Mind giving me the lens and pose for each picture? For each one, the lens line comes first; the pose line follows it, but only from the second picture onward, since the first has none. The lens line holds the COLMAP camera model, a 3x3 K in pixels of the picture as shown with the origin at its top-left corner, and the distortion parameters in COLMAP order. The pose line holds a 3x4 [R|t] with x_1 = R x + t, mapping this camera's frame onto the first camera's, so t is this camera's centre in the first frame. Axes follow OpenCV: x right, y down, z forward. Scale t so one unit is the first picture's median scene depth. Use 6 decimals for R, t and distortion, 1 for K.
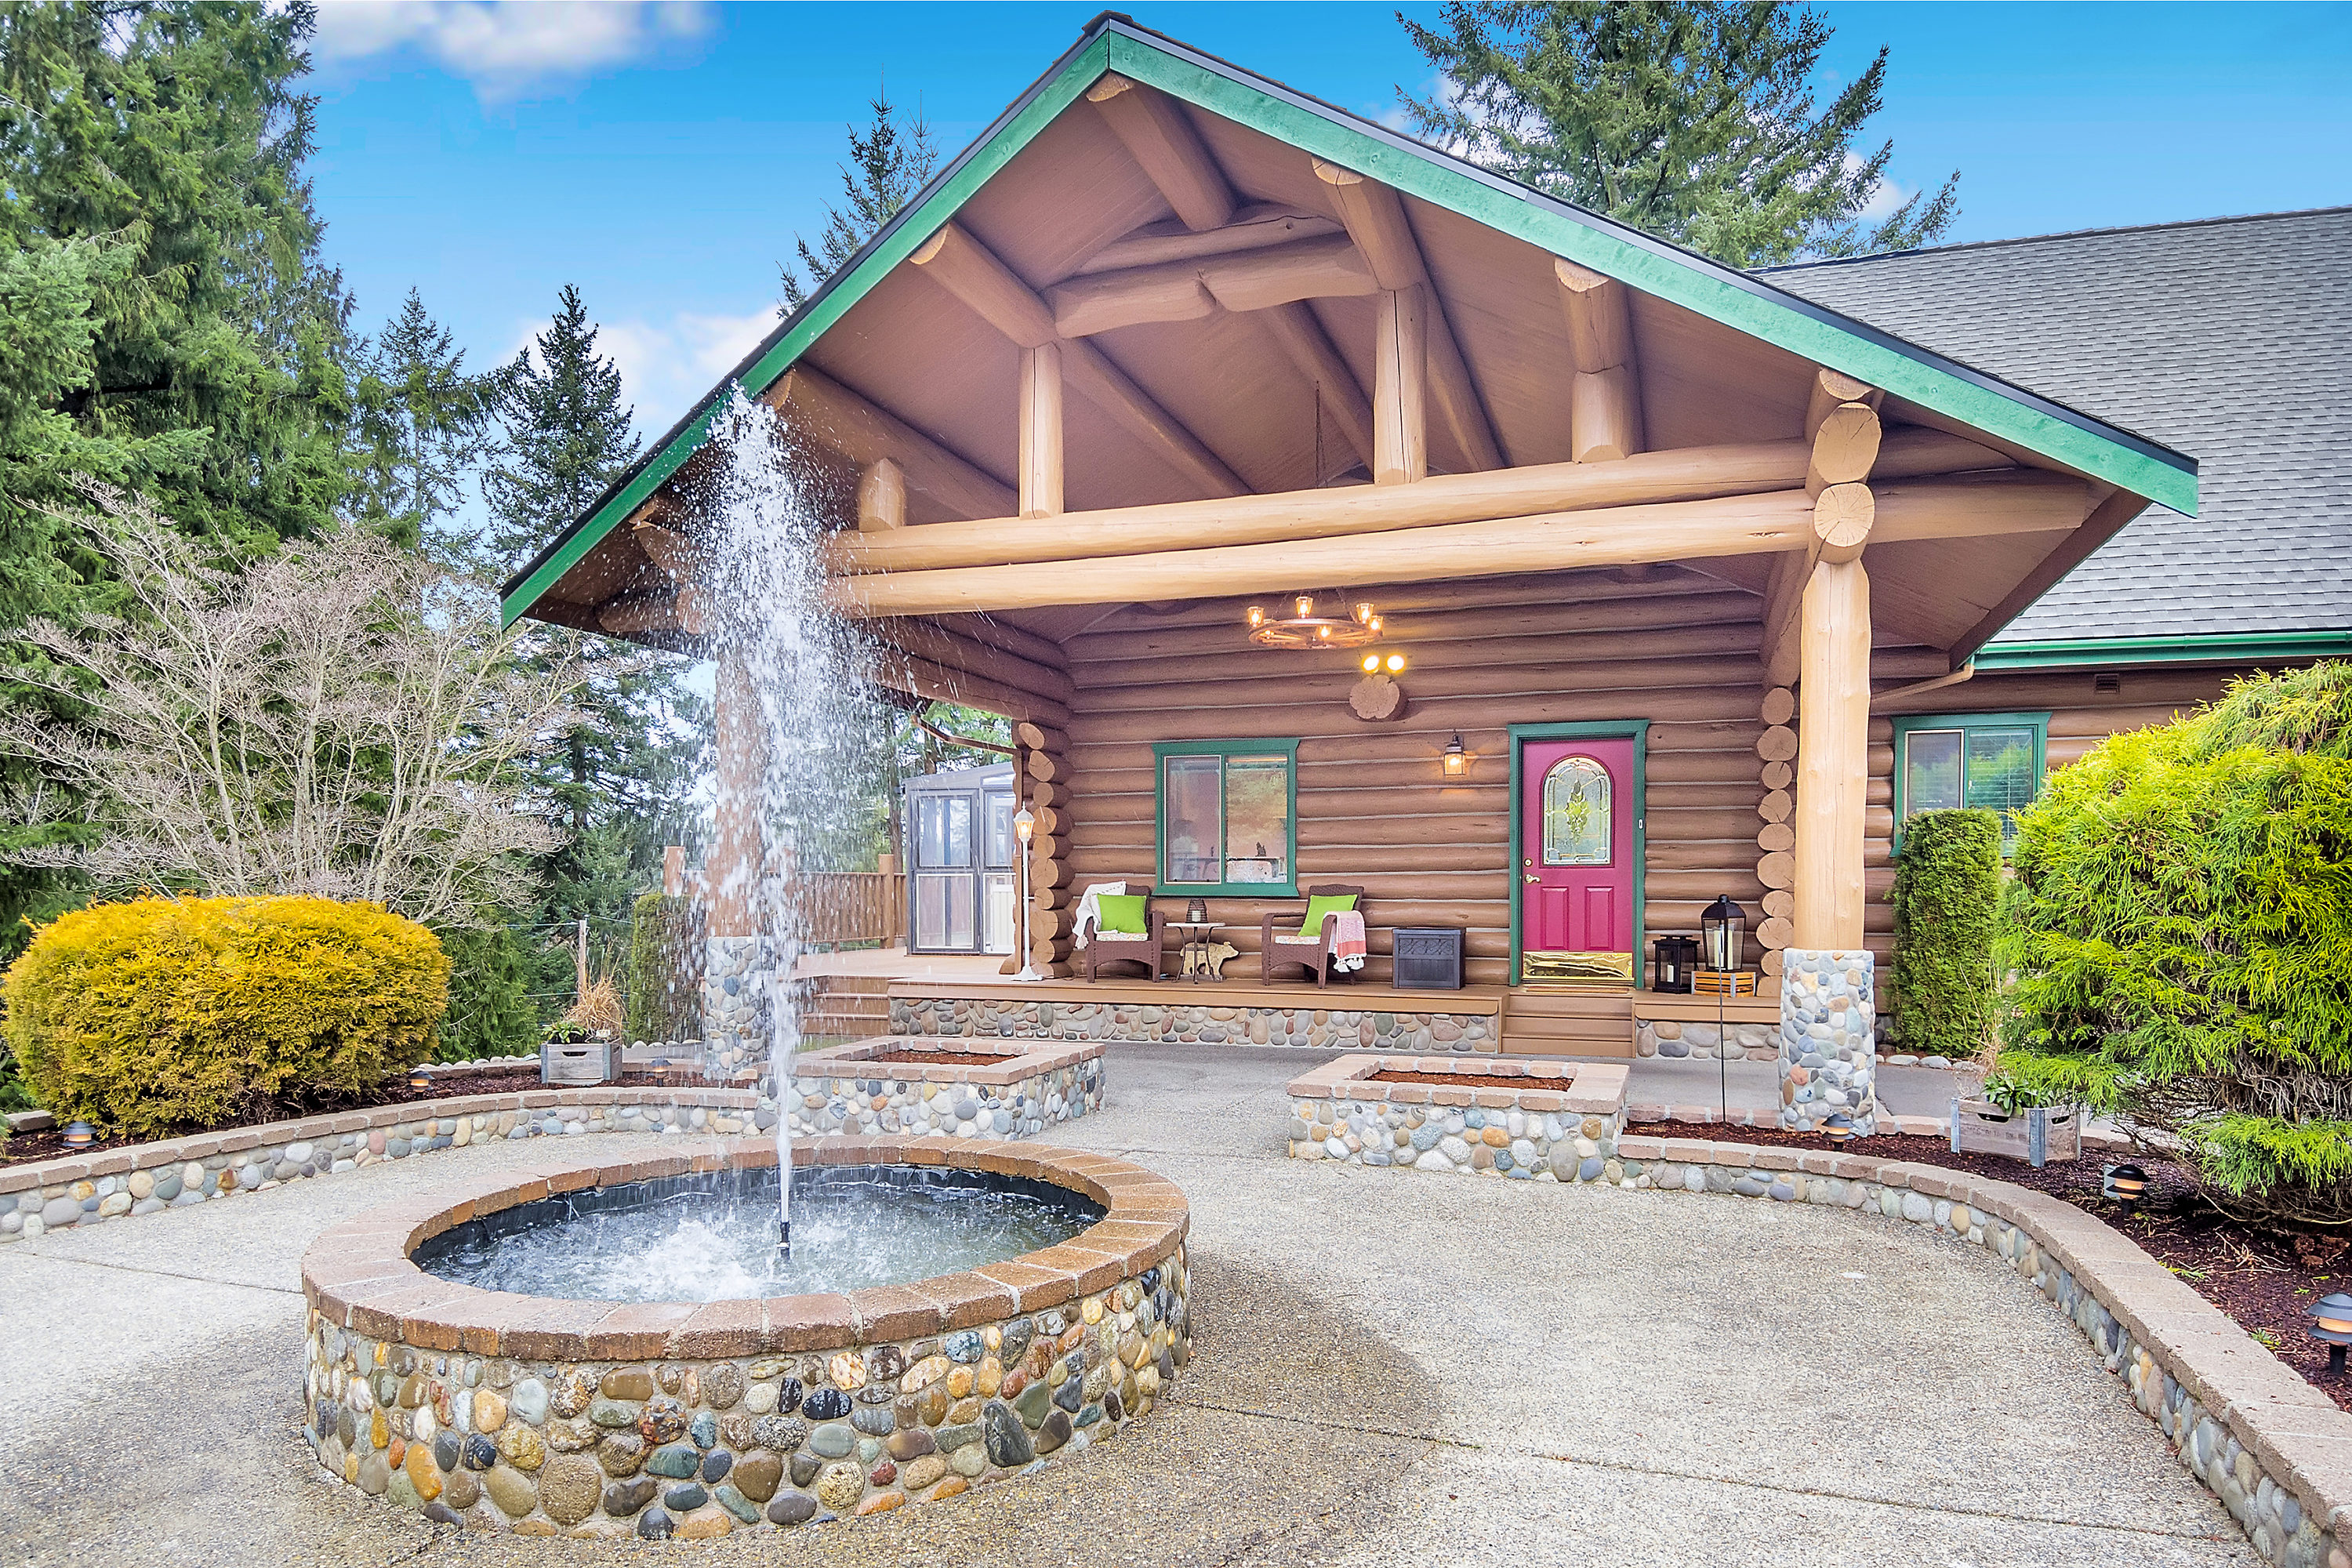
lens RADIAL K [[1380.7, 0, 1164.3], [0, 1380.7, 995.0], [0, 0, 1]] dist [0.037881, -0.036103]
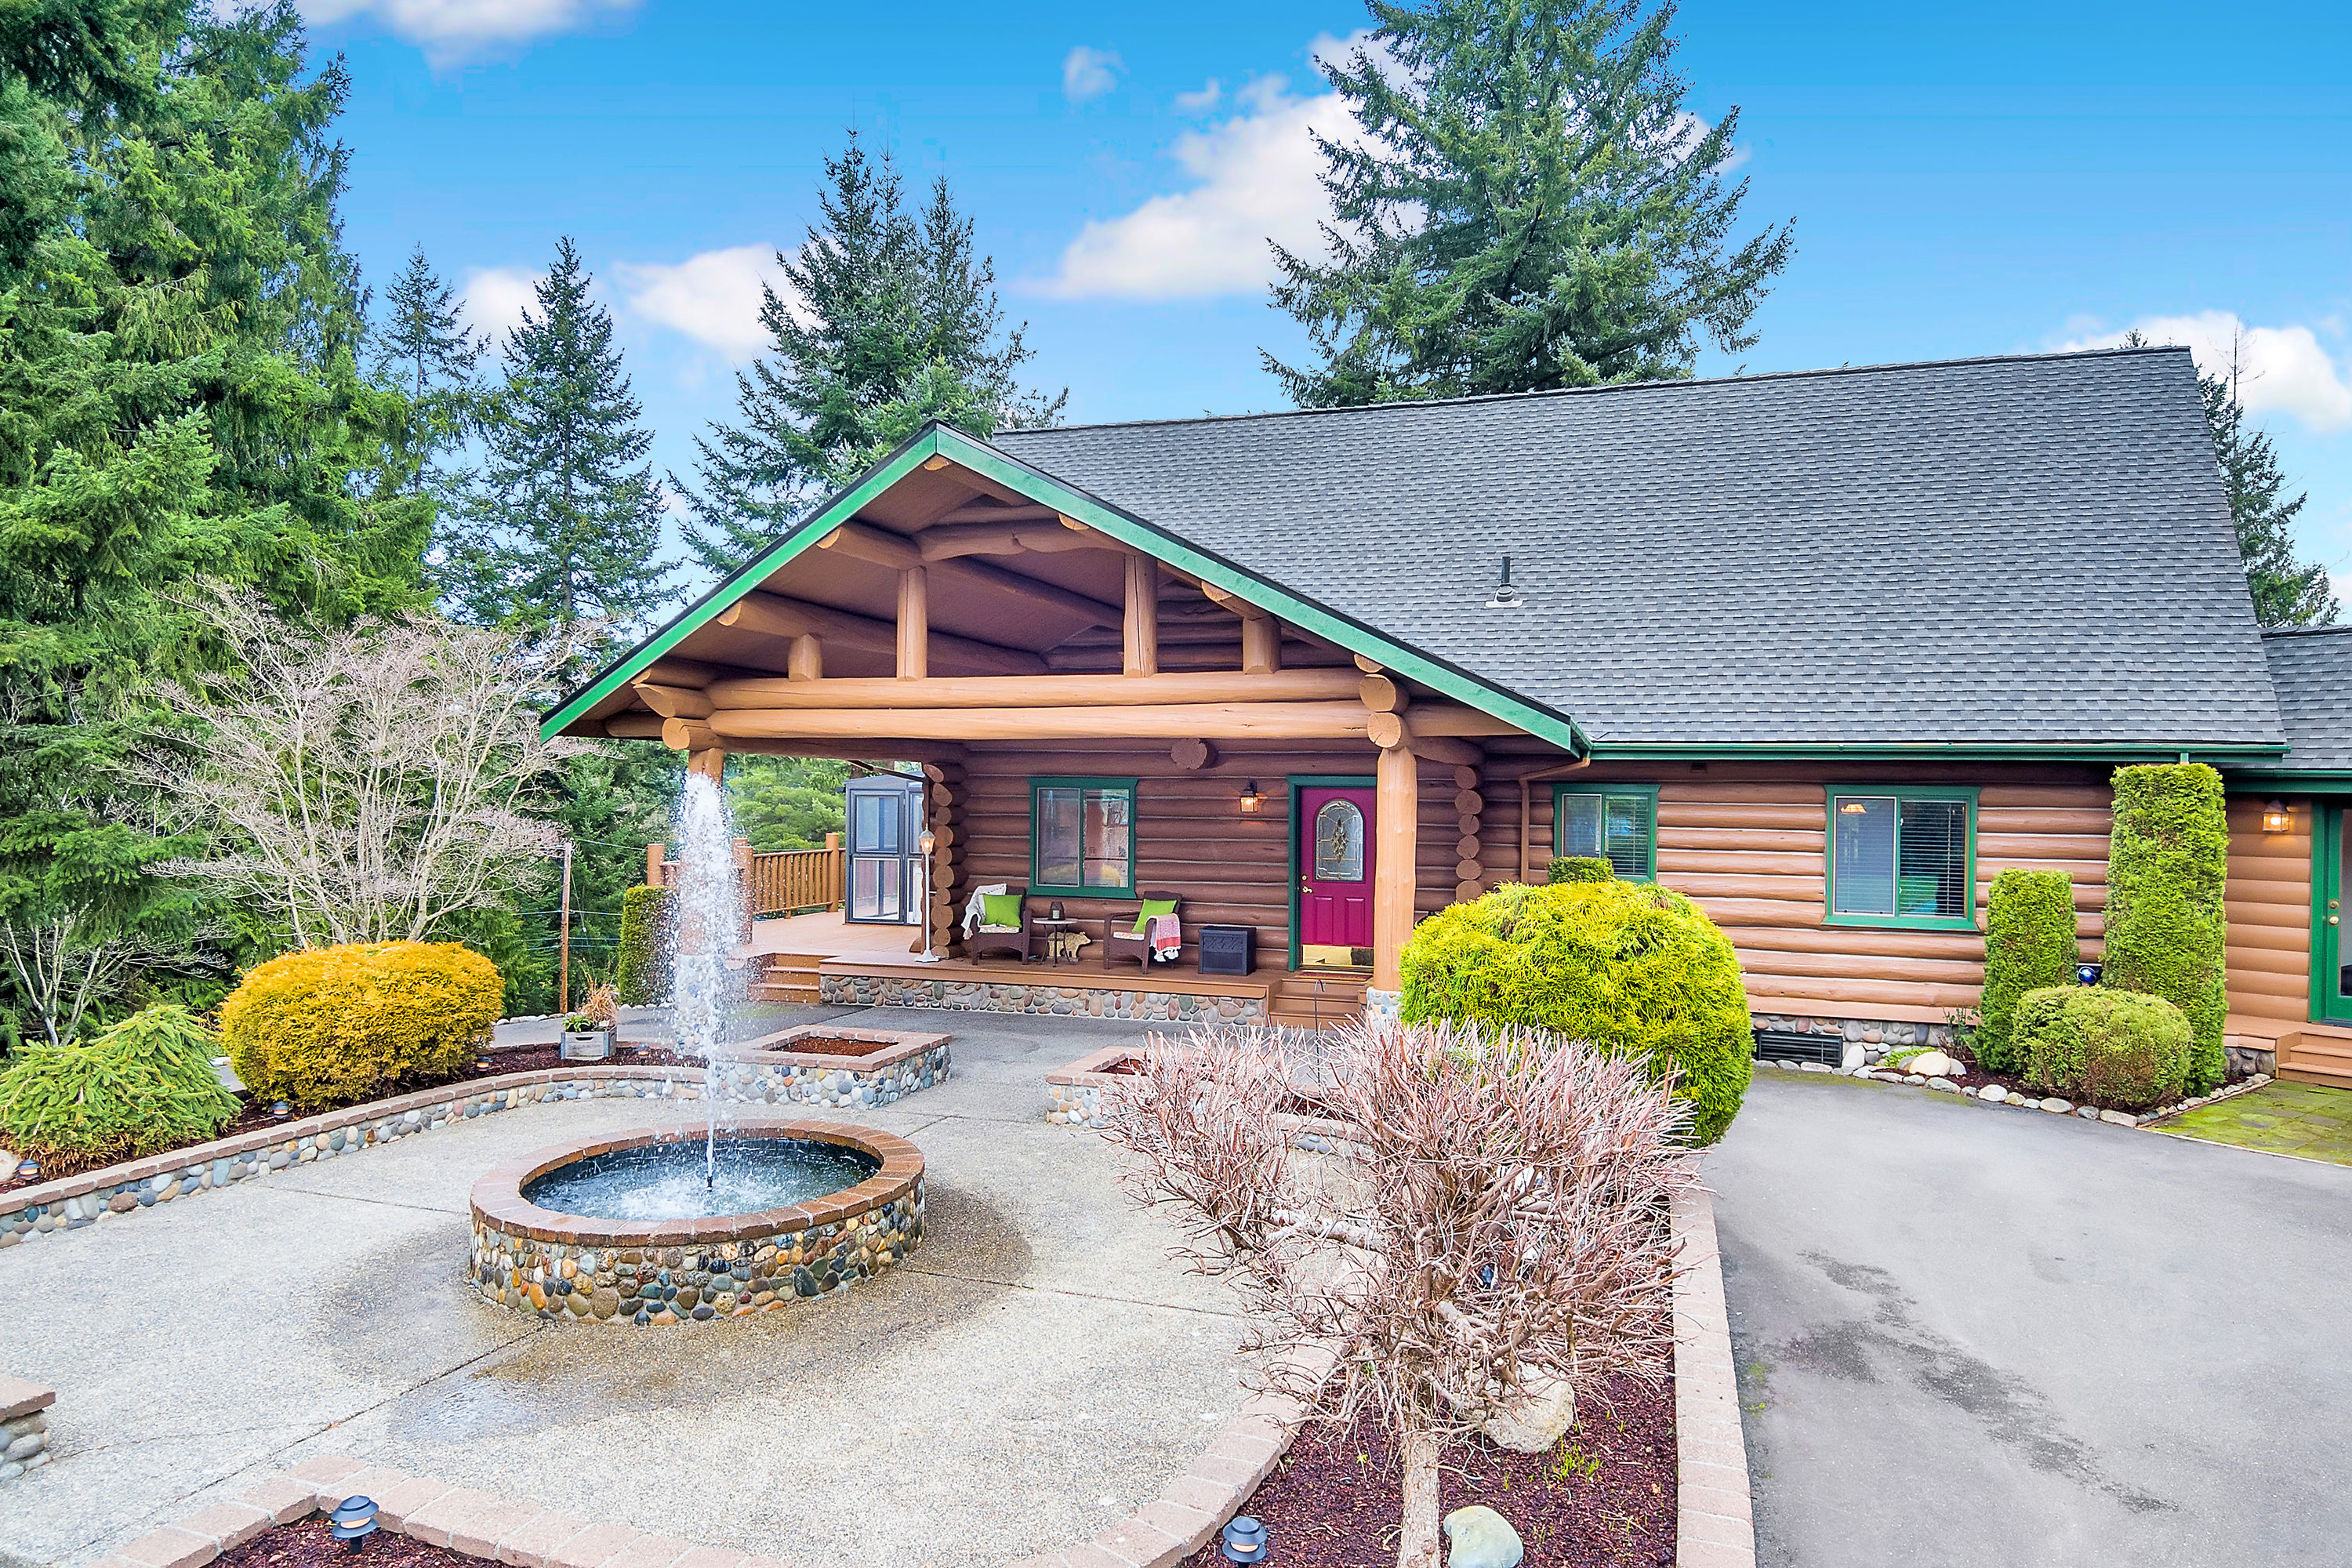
lens RADIAL K [[1380.7, 0, 1173.5], [0, 1380.7, 865.1], [0, 0, 1]] dist [0.037881, -0.036103]
pose [[0.999780, 0.009054, 0.018932, 0.123301], [-0.008667, 0.999753, -0.020462, -0.087804], [-0.019113, 0.020294, 0.999611, -0.355256]]
